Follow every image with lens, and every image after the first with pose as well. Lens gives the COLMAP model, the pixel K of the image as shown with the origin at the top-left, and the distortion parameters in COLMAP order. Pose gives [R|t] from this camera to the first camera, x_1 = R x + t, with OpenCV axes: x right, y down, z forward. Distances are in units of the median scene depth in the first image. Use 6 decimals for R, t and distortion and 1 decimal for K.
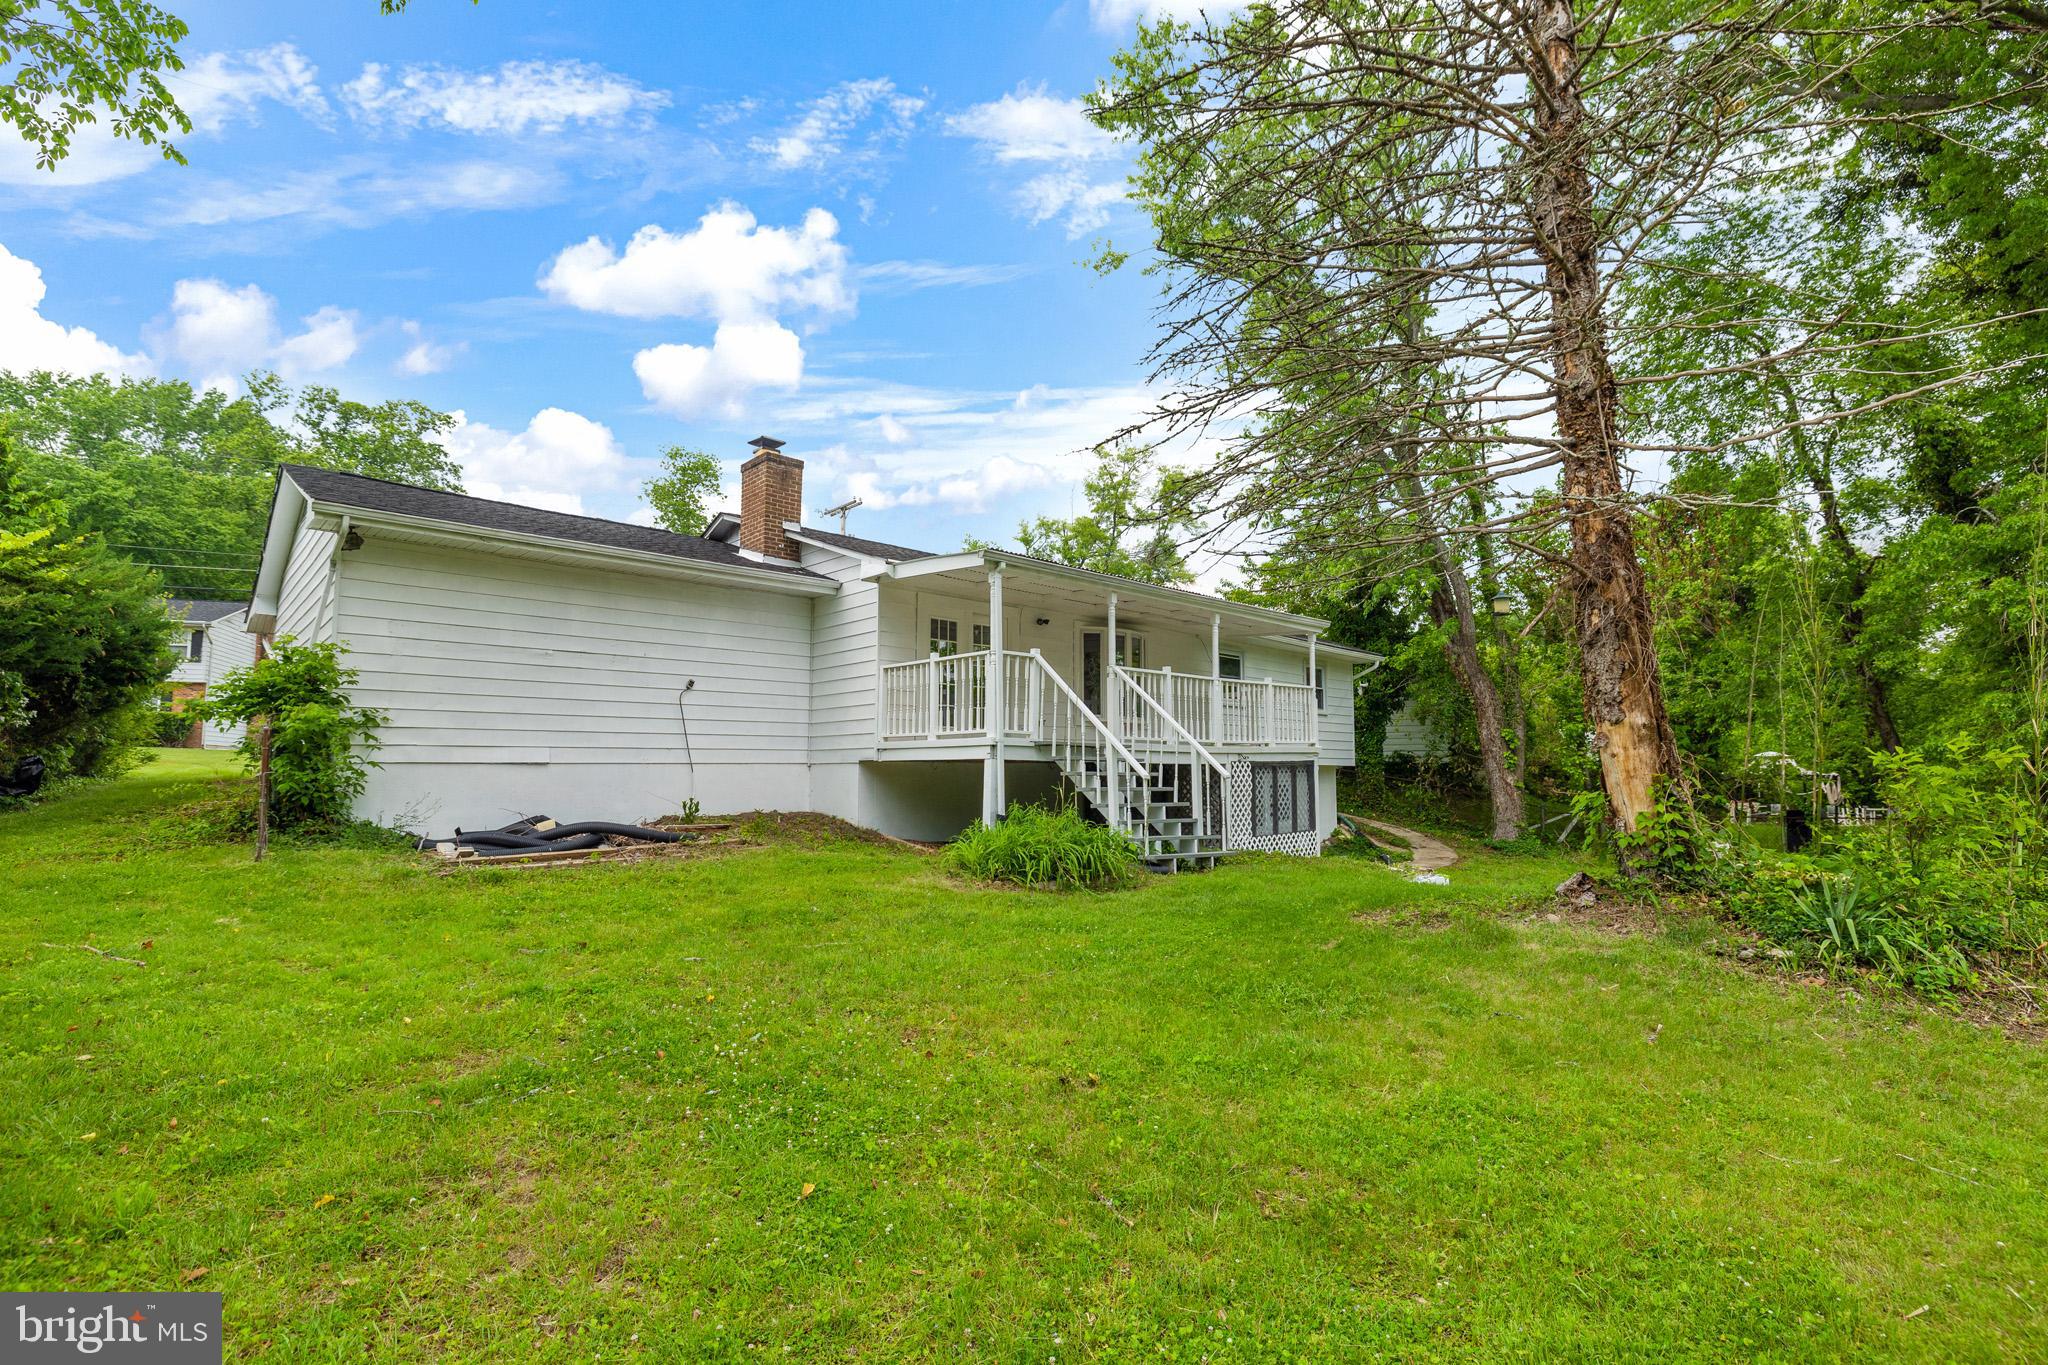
lens RADIAL K [[913.7, 0, 1024.0], [0, 913.7, 682.5], [0, 0, 1]] dist [0.000103, 0.000128]
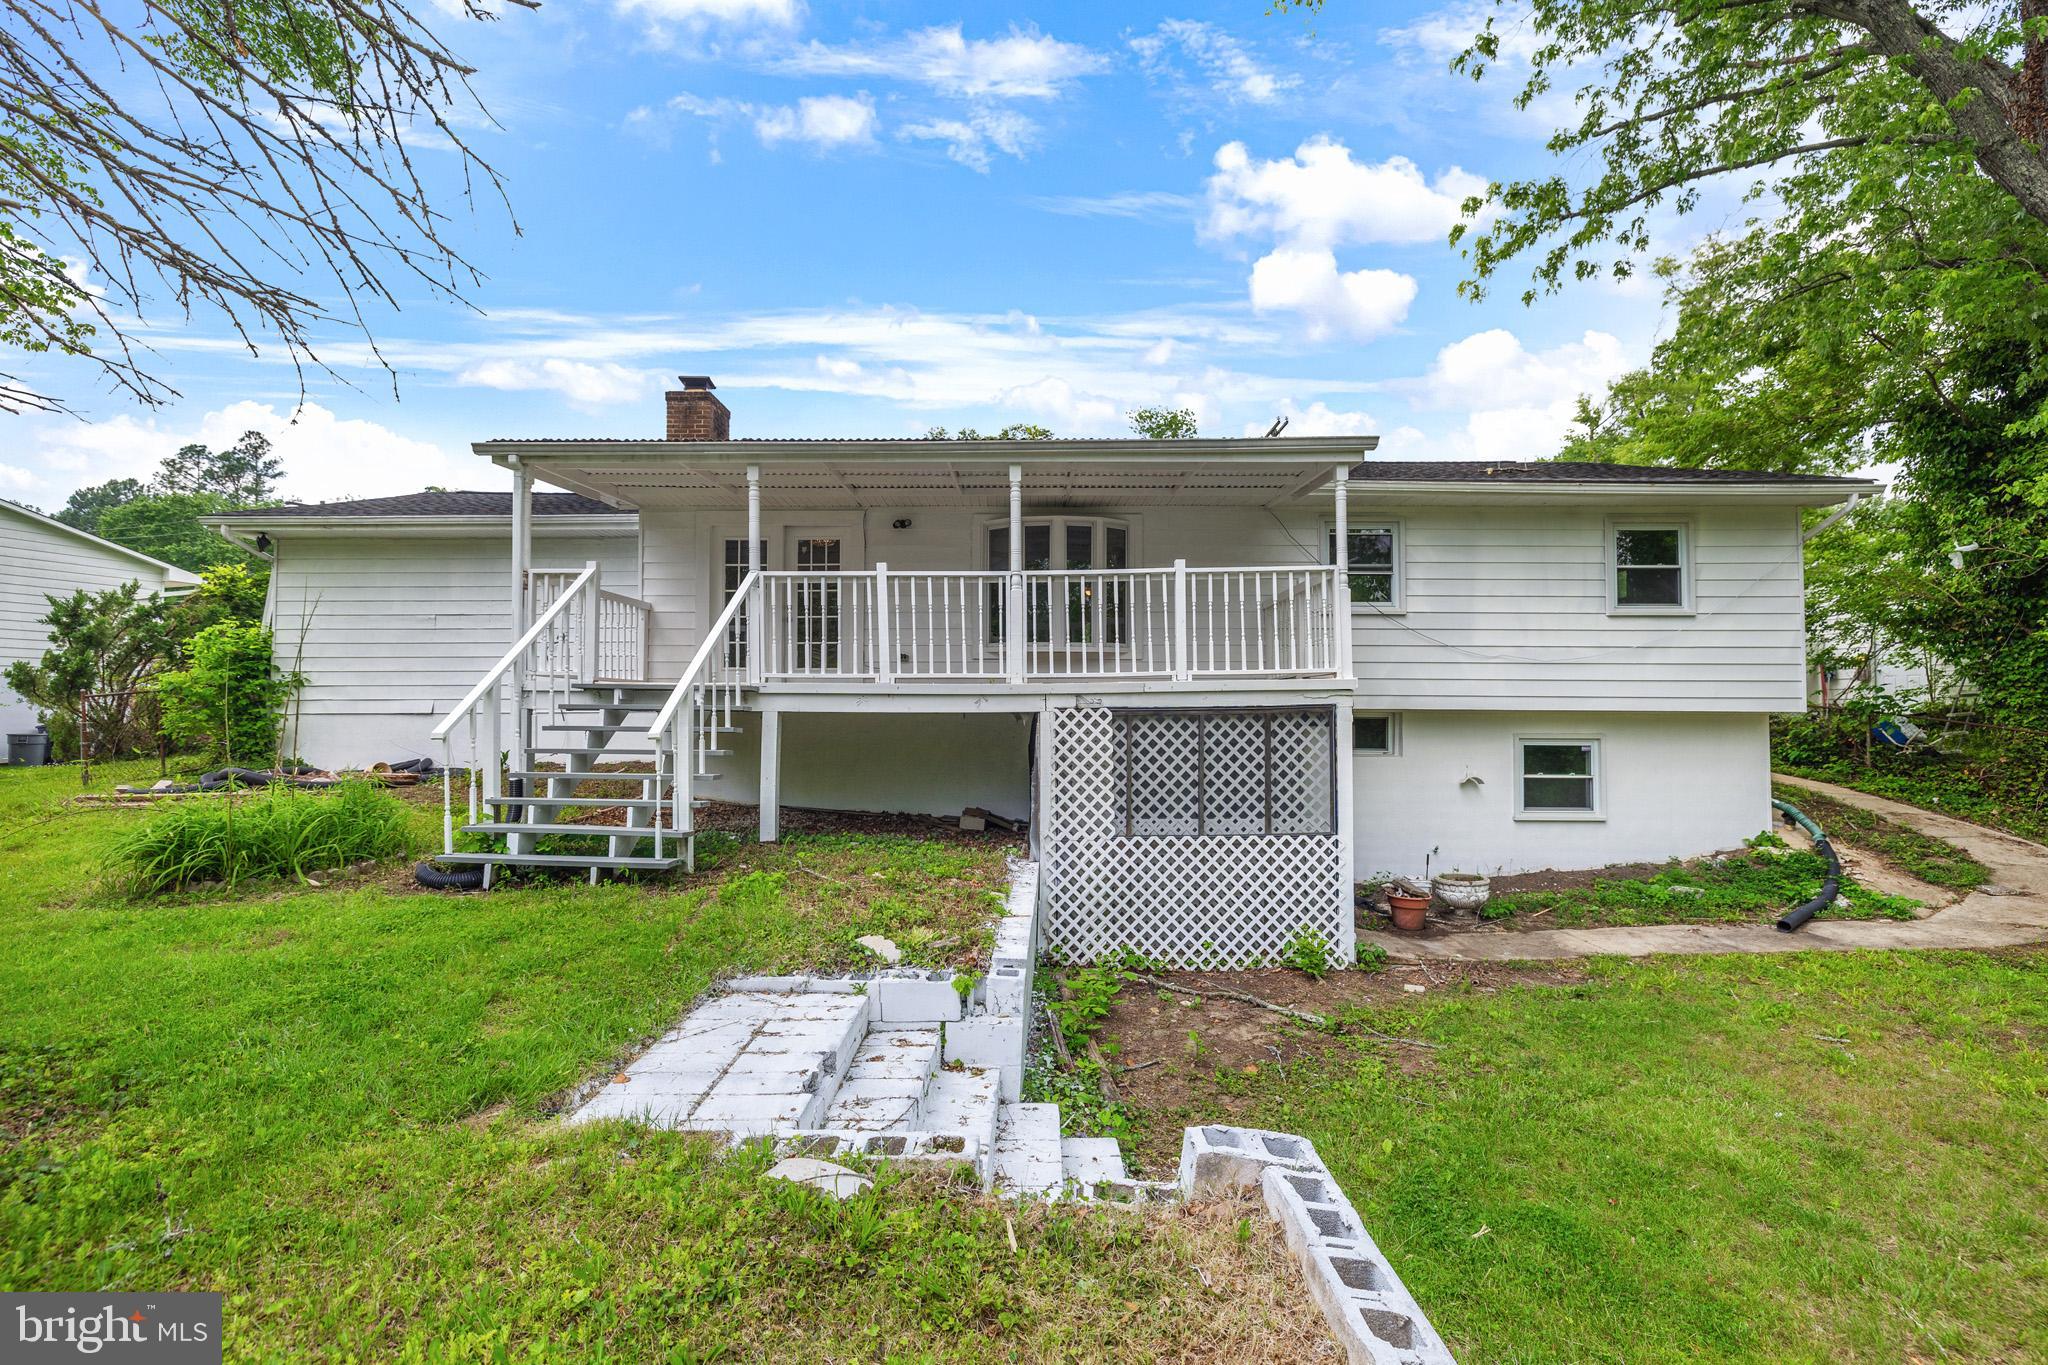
lens RADIAL K [[880.7, 0, 1012.6], [0, 880.7, 711.1], [0, 0, 1]] dist [0.015445, -0.000112]
pose [[0.710680, -0.002358, -0.703512, 0.602821], [0.066669, 0.995720, 0.064010, 0.047441], [0.700350, -0.092393, 0.707795, 0.543505]]
